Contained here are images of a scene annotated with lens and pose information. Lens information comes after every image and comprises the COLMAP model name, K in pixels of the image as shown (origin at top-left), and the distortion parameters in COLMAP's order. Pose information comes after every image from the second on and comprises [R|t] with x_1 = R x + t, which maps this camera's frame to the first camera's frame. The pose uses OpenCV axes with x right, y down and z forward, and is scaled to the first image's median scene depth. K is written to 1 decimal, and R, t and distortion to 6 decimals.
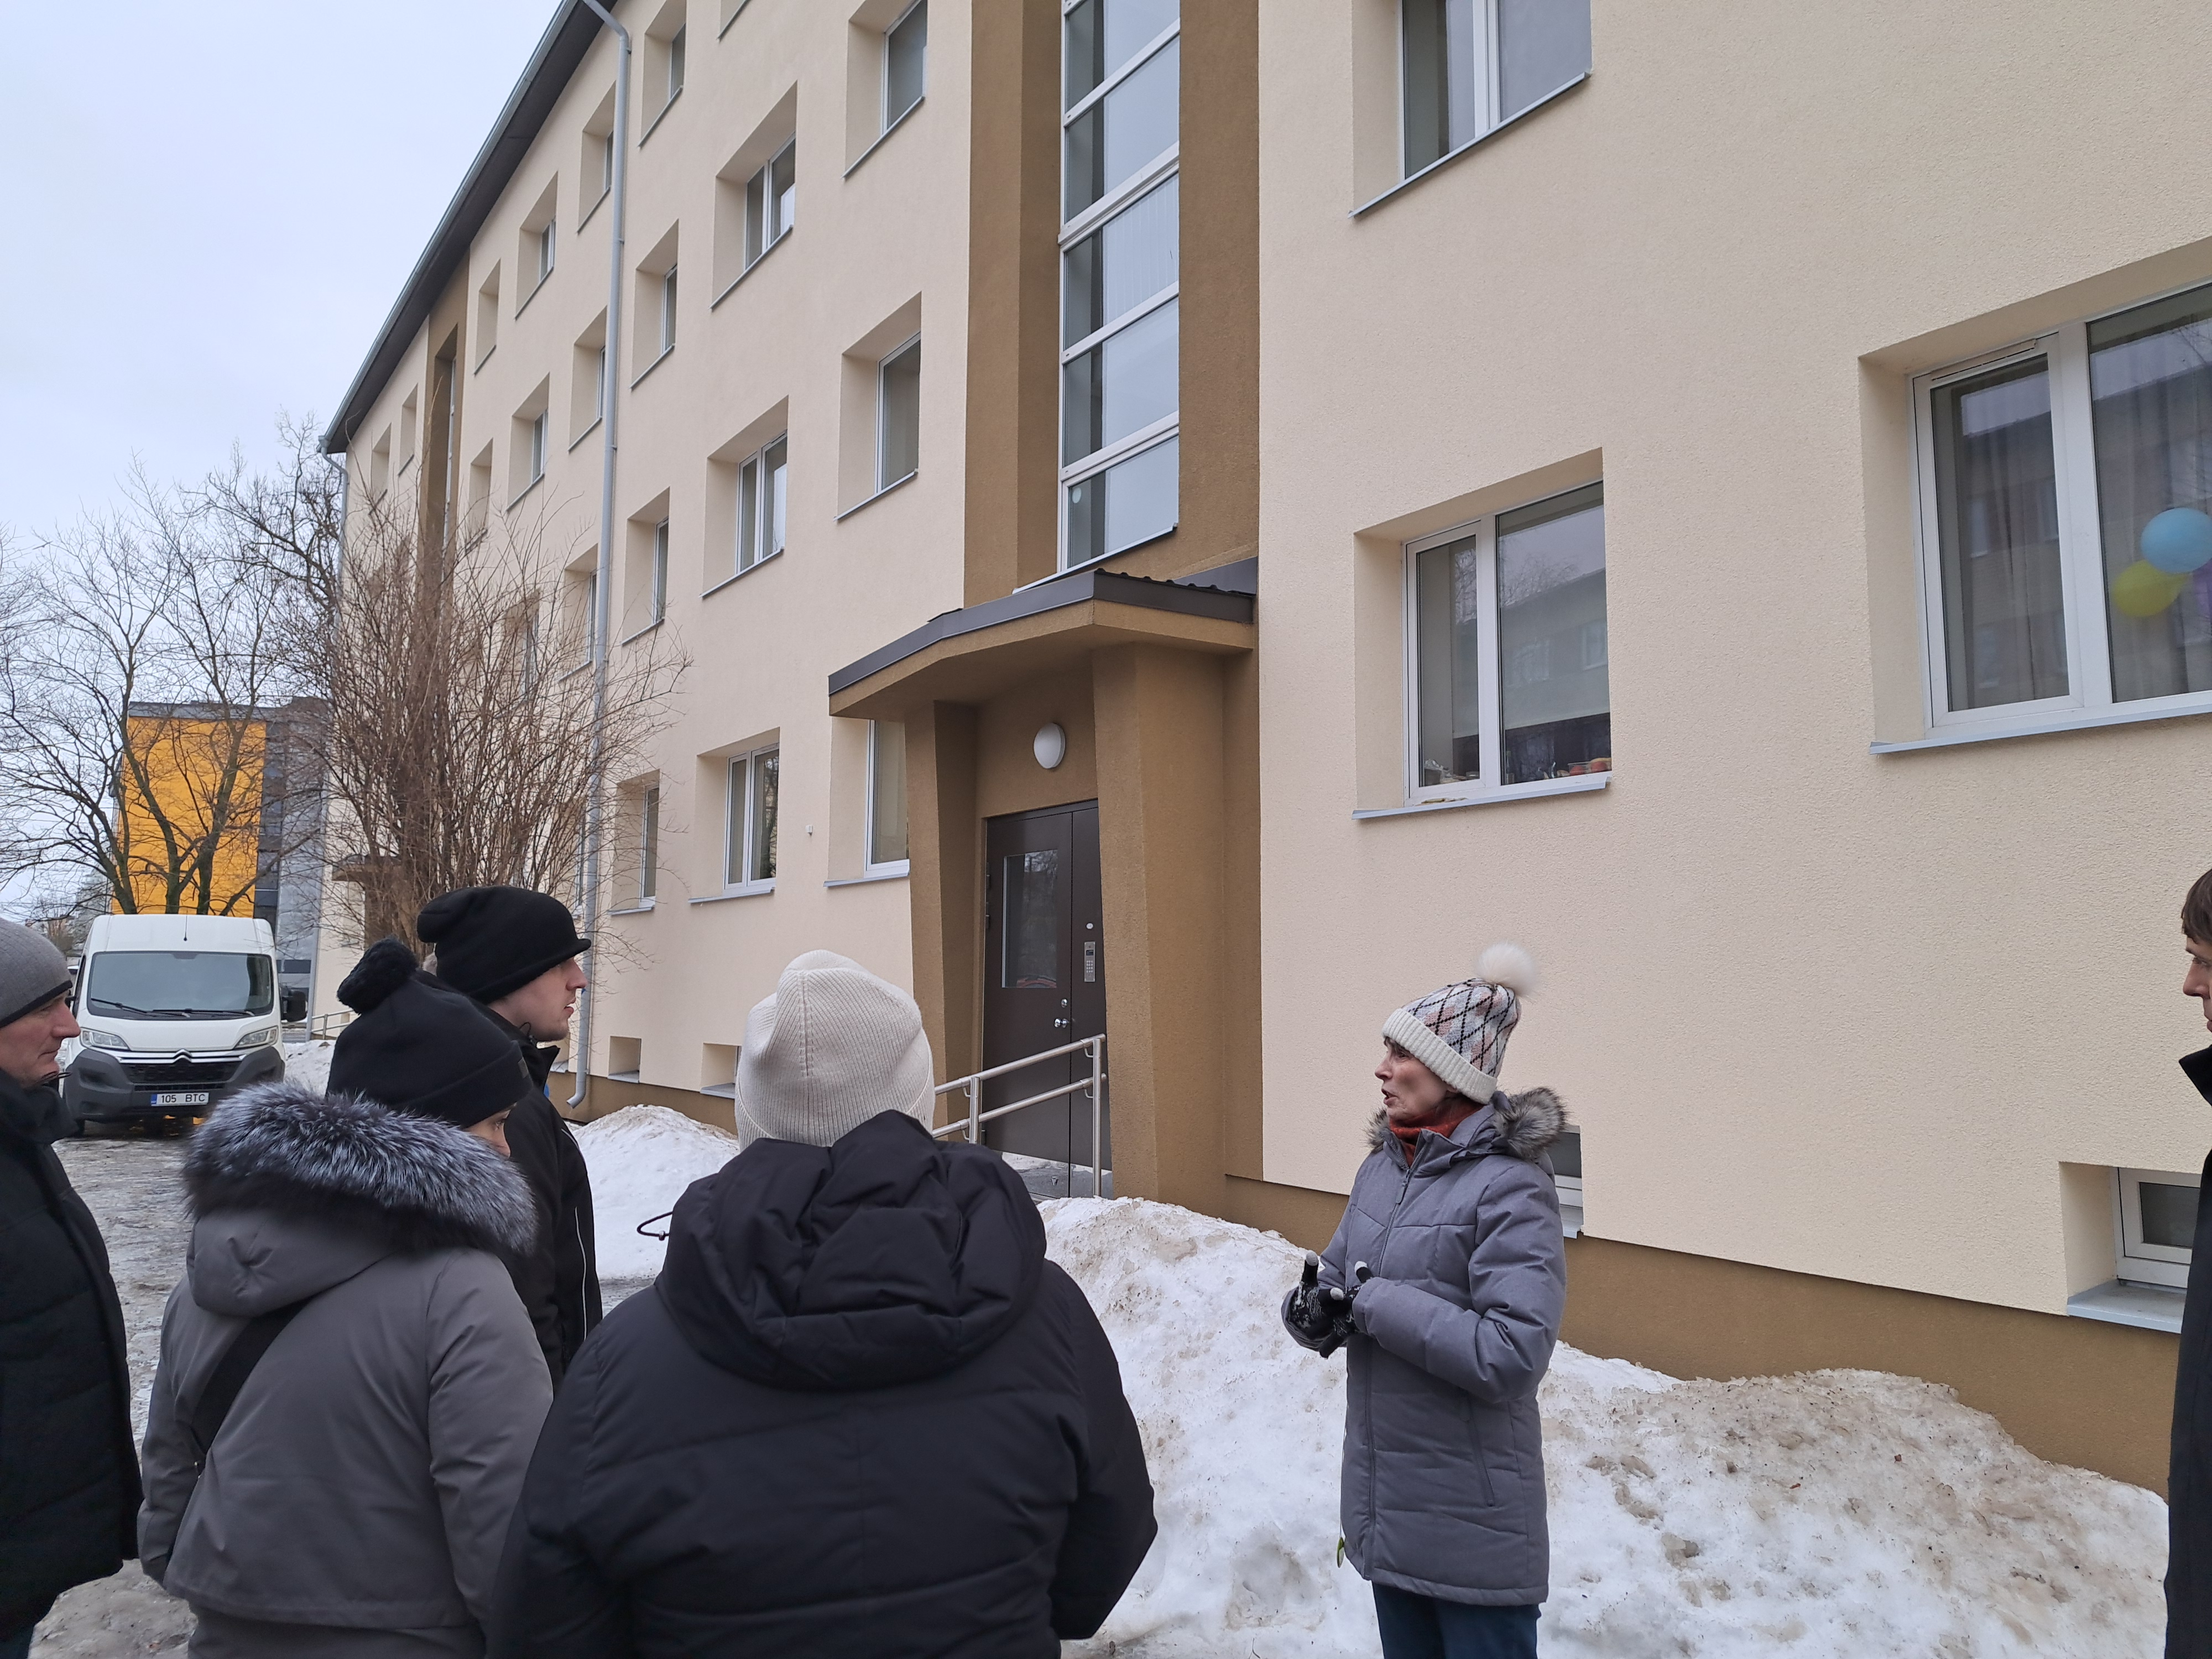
lens RADIAL K [[1597.3, 0, 1100.1], [0, 1597.3, 823.9], [0, 0, 1]] dist [0.021885, -0.003359]
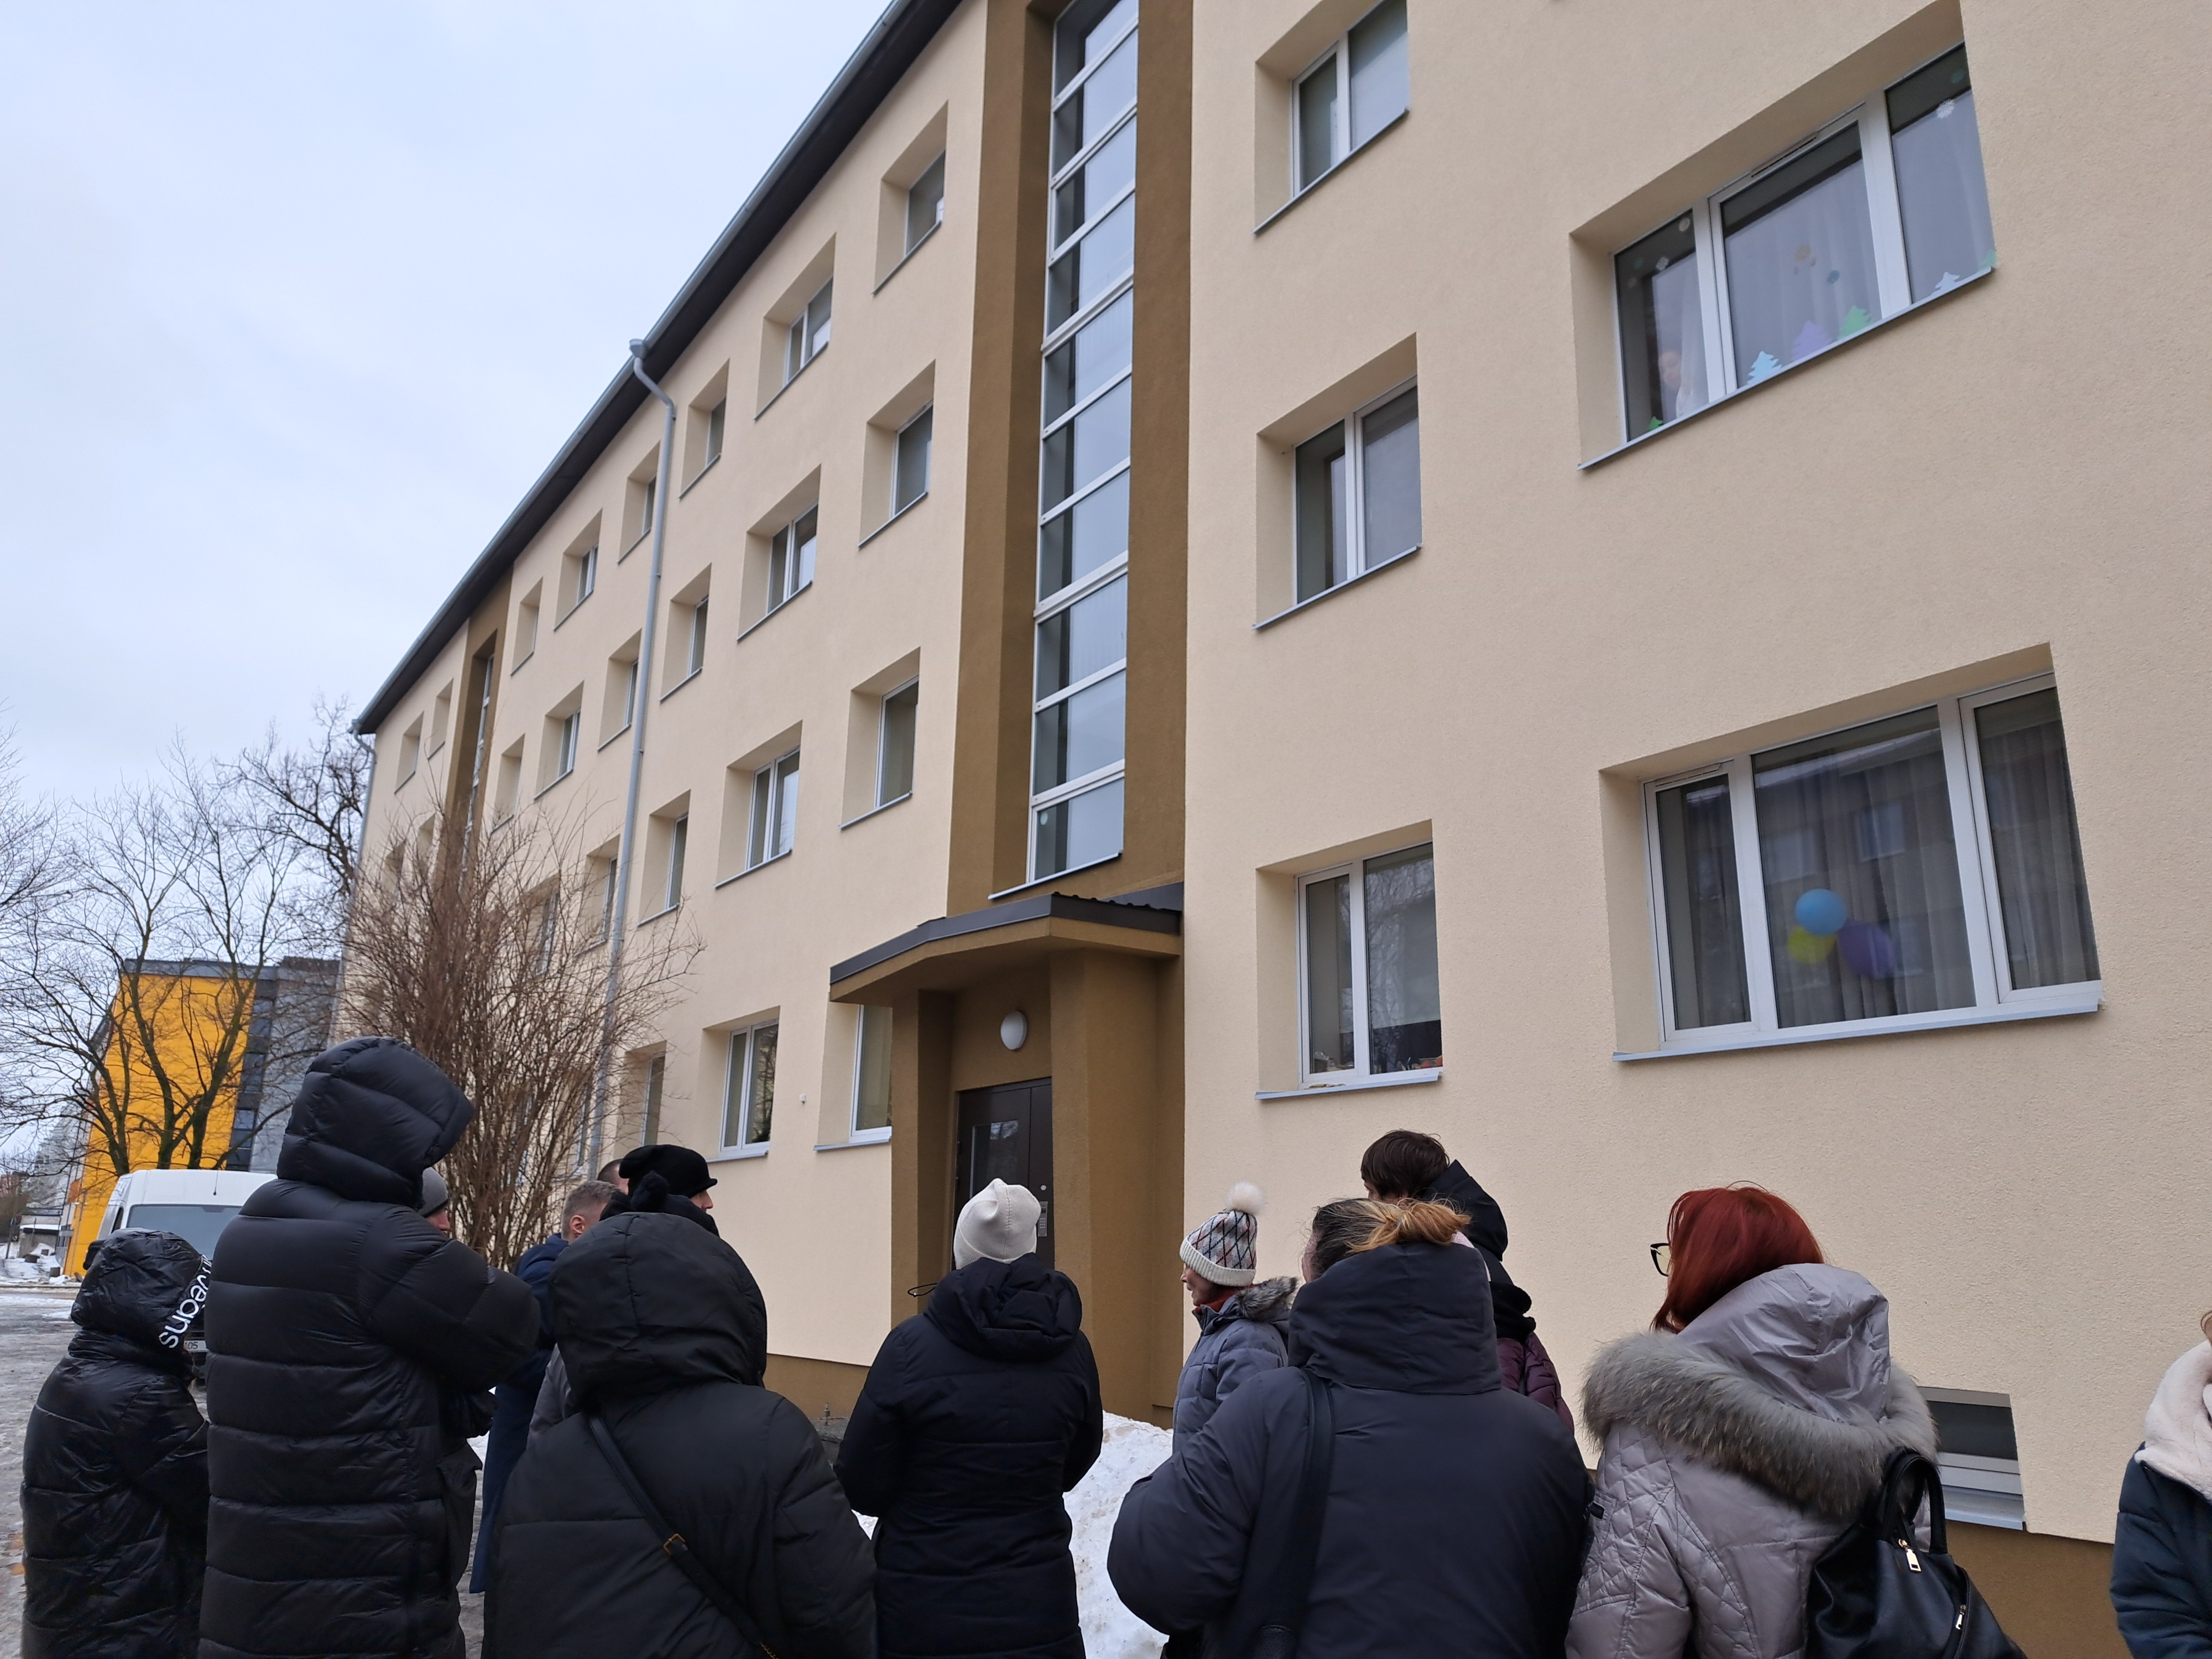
lens RADIAL K [[1597.3, 0, 1100.1], [0, 1597.3, 823.9], [0, 0, 1]] dist [0.021885, -0.003359]
pose [[0.999775, 0.018227, 0.010829, 0.010202], [-0.016178, 0.985997, -0.165978, -0.002925], [-0.013703, 0.165766, 0.986070, -0.127383]]
